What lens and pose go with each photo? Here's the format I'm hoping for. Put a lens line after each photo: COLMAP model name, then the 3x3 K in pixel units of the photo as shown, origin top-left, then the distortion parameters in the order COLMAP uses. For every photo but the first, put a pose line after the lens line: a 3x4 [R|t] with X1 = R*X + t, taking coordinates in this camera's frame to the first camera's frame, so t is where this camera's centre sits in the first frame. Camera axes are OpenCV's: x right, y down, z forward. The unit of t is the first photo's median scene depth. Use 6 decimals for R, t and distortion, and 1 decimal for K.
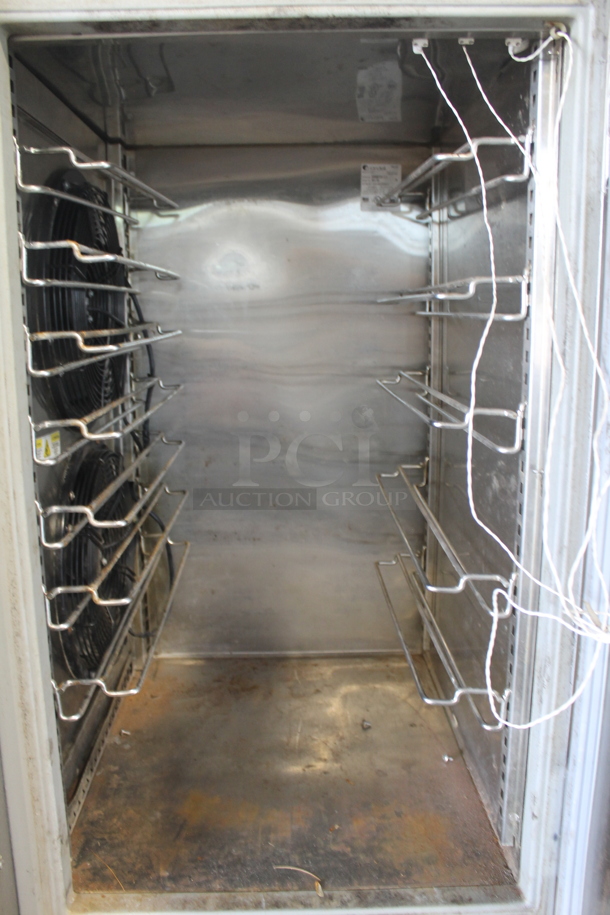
lens RADIAL K [[769.9, 0, 290.3], [0, 769.9, 456.7], [0, 0, 1]] dist [-0.164594, 0.136371]
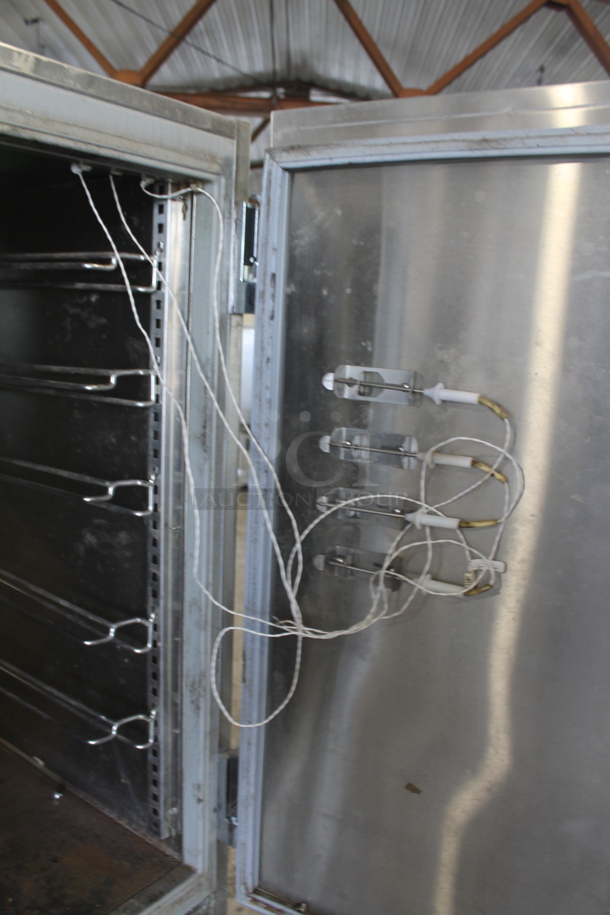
lens RADIAL K [[769.9, 0, 290.3], [0, 769.9, 456.7], [0, 0, 1]] dist [-0.164594, 0.136371]
pose [[0.635865, -0.087464, 0.766829, -0.484023], [0.098846, 0.994605, 0.031479, -0.112739], [-0.765445, 0.055782, 0.641080, 0.046846]]
